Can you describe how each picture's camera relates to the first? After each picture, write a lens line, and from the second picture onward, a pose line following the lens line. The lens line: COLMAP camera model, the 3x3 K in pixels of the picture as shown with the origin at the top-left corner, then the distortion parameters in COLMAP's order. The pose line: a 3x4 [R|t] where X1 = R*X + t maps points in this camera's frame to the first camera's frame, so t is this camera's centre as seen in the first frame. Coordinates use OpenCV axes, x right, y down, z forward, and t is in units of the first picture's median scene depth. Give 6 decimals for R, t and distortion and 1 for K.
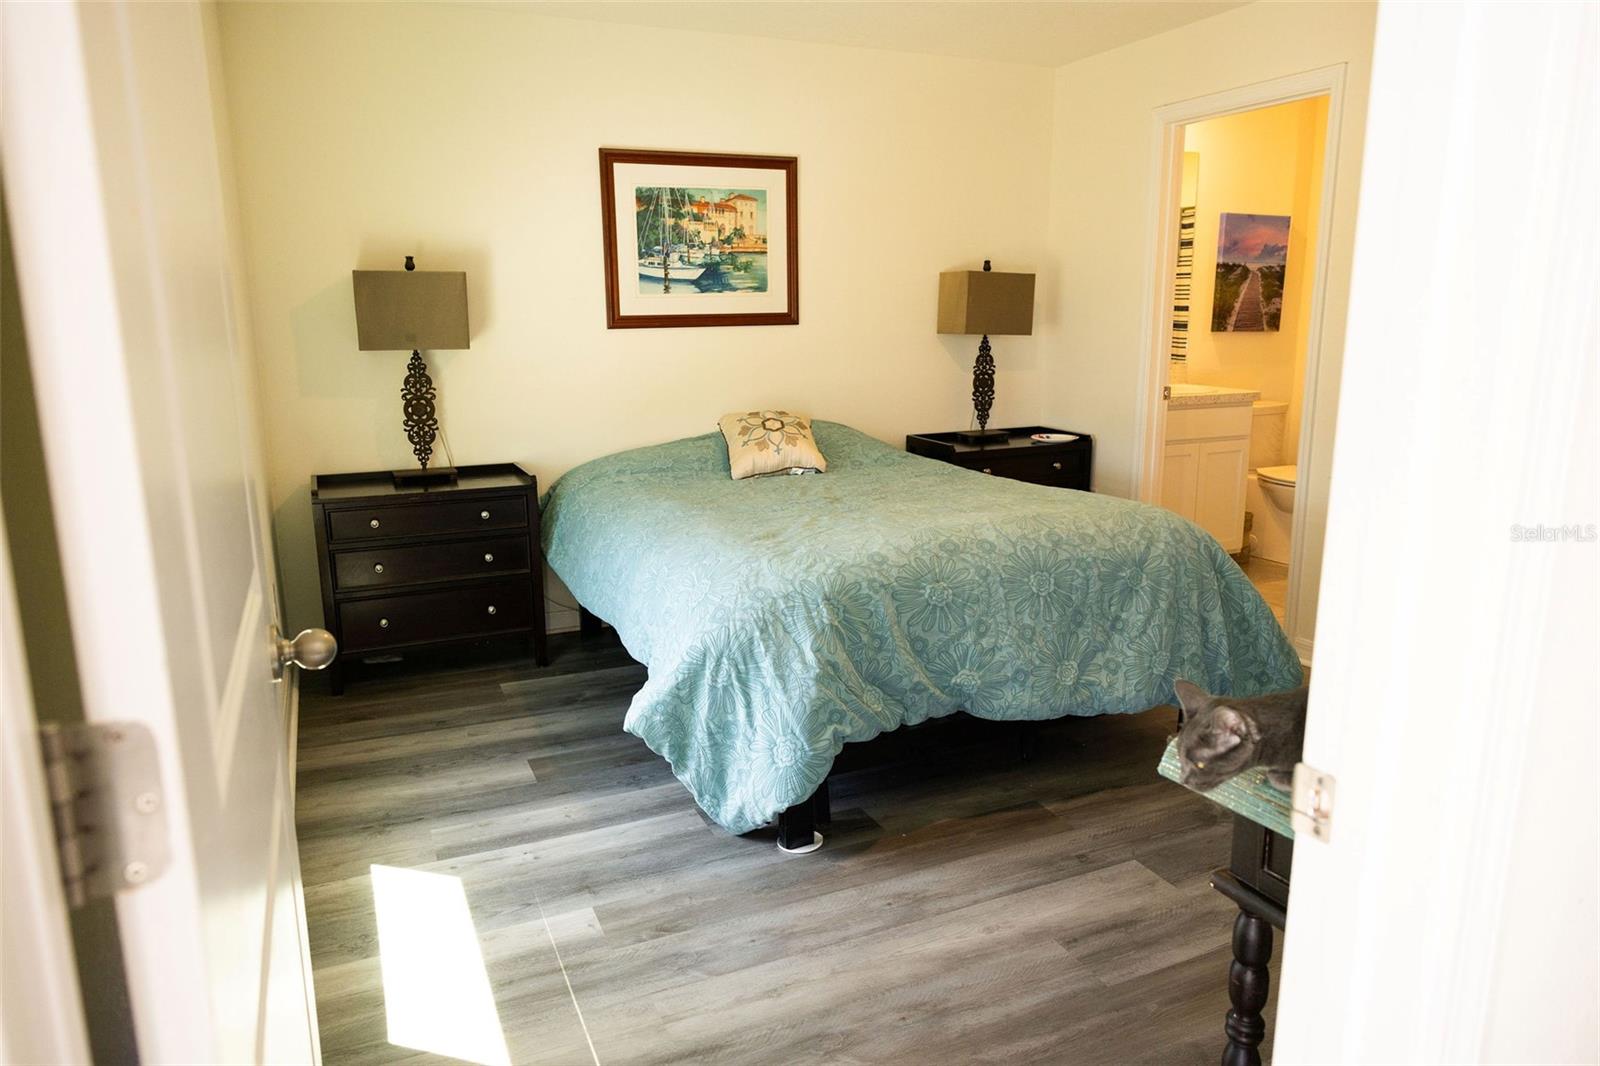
lens RADIAL K [[1068.6, 0, 799.0], [0, 1068.6, 532.9], [0, 0, 1]] dist [-0.003720, 0.007272]
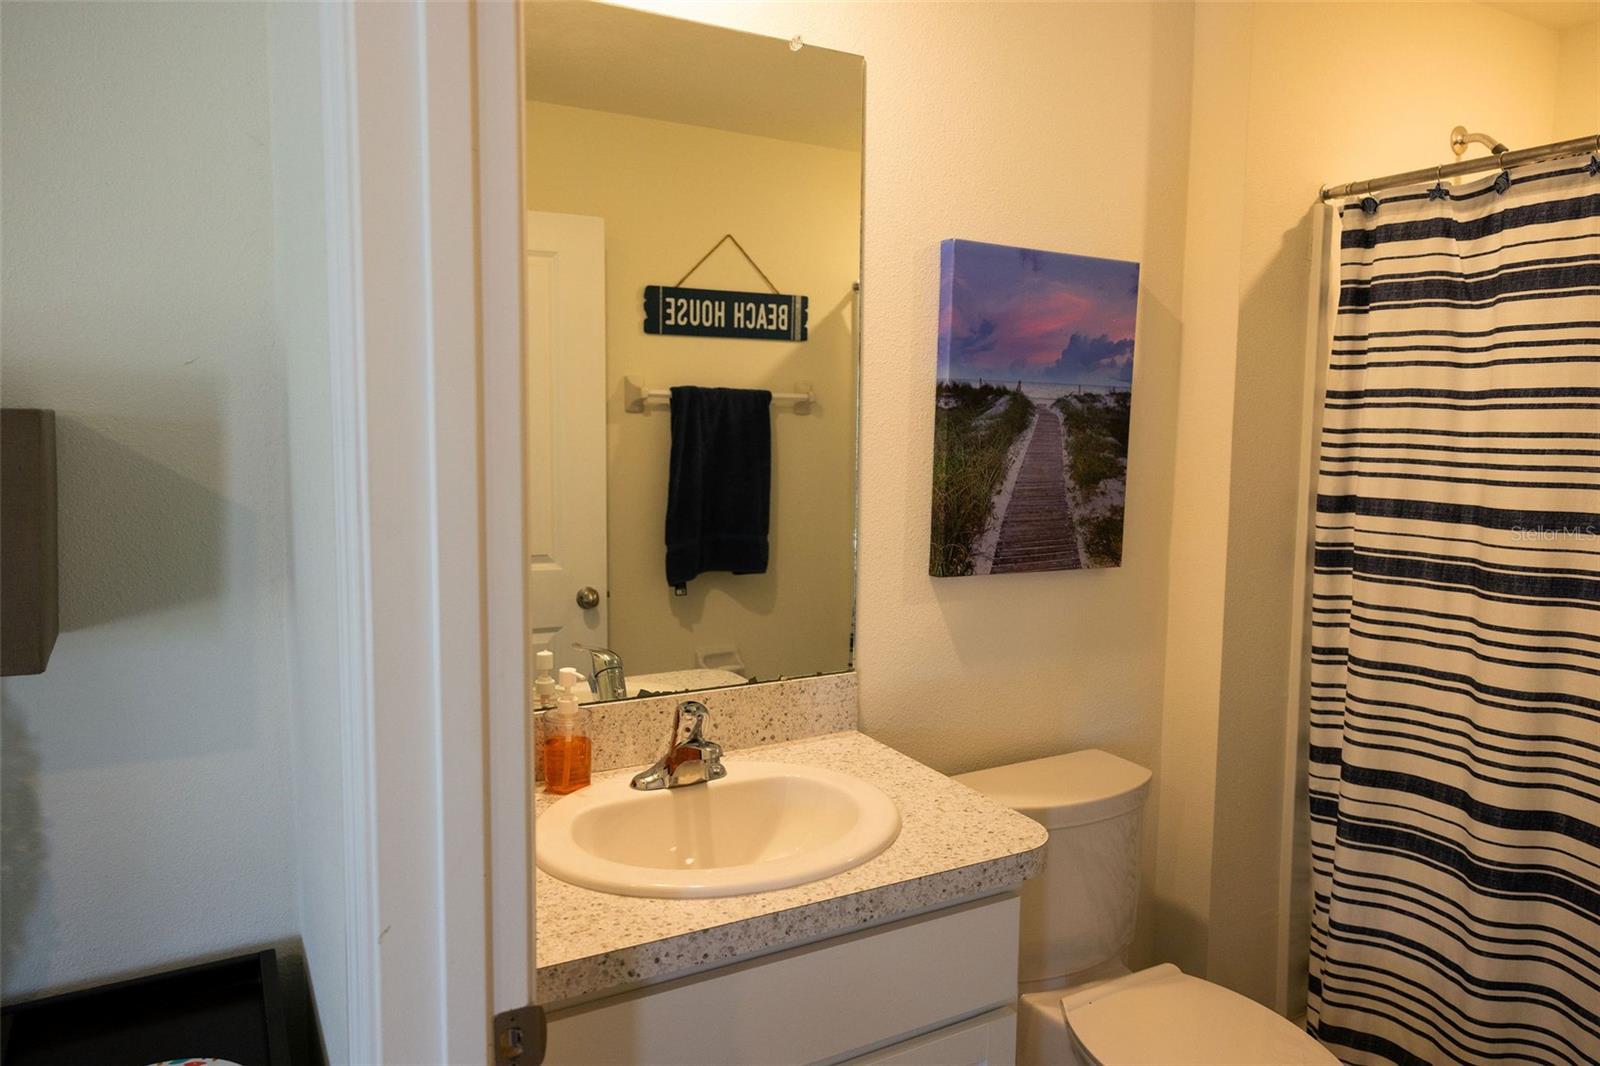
lens RADIAL K [[1139.9, 0, 797.6], [0, 1139.9, 536.7], [0, 0, 1]] dist [0.008280, 0.000314]
pose [[0.993678, 0.008466, 0.111948, 0.385832], [0.003020, 0.994776, -0.102038, -0.209010], [-0.112227, 0.101731, 0.988461, 0.814818]]
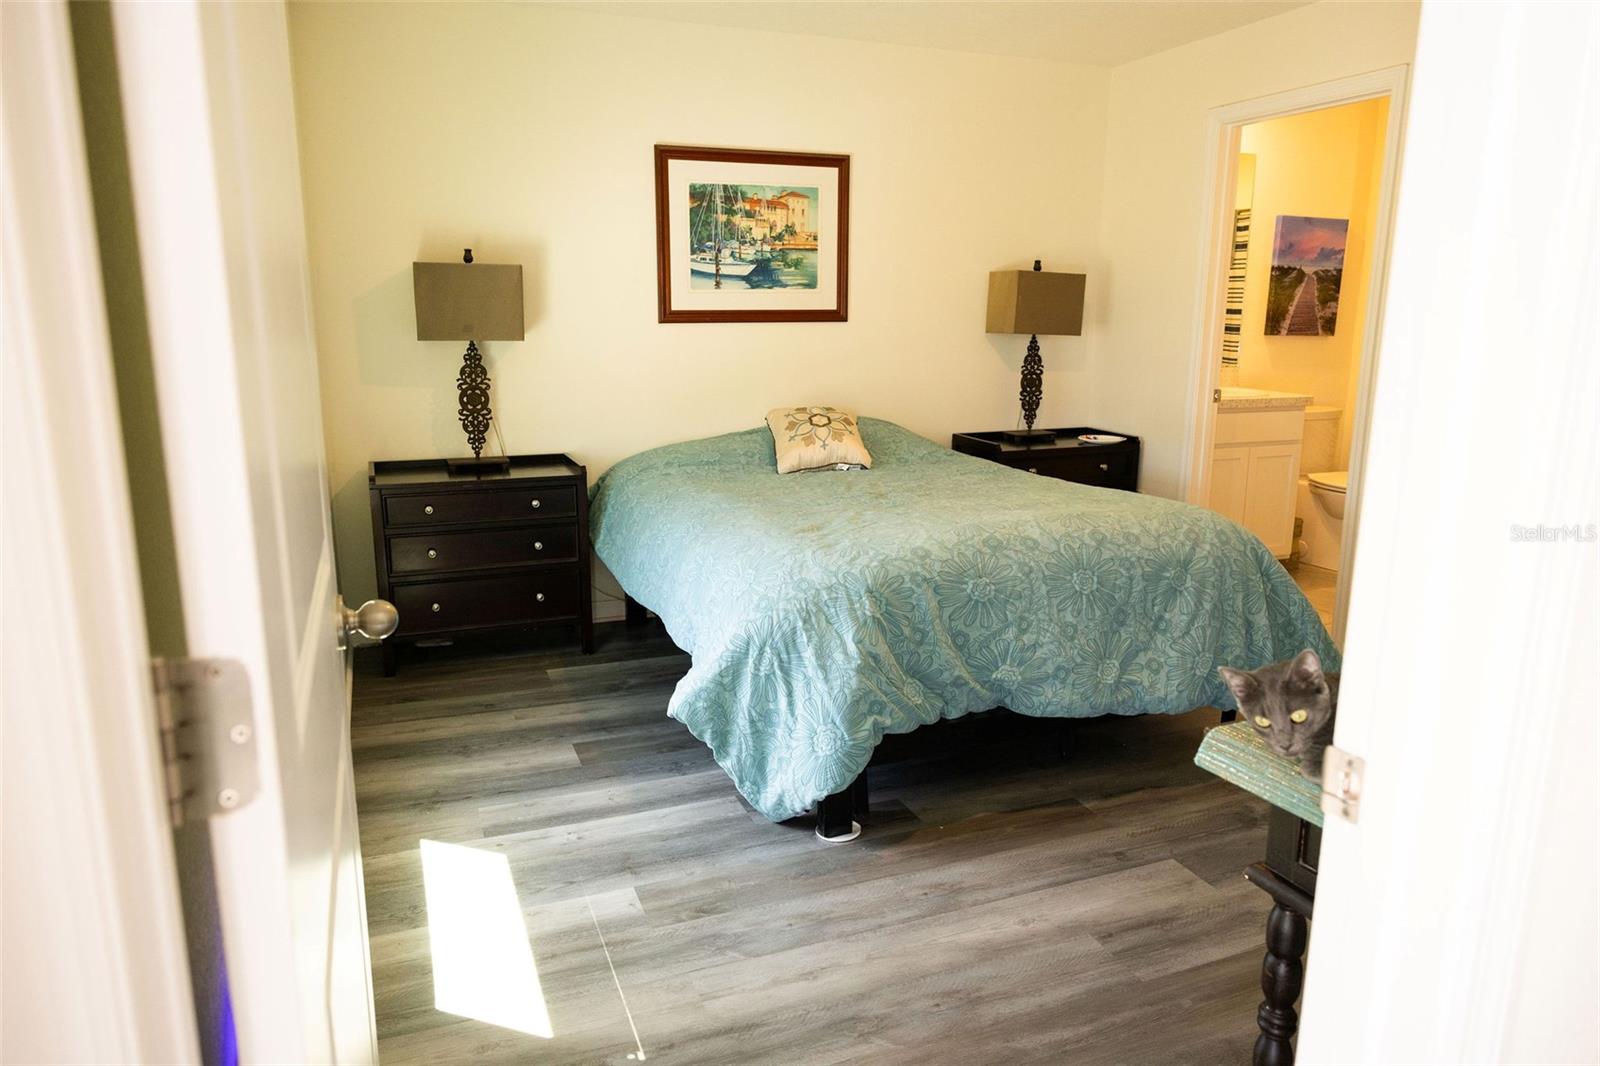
lens RADIAL K [[1068.6, 0, 802.5], [0, 1068.6, 532.8], [0, 0, 1]] dist [-0.003720, 0.007272]
pose [[0.999068, 0.020506, -0.037979, -0.000151], [-0.020490, 0.999790, 0.000820, 0.003261], [0.037988, -0.000041, 0.999278, -0.006029]]
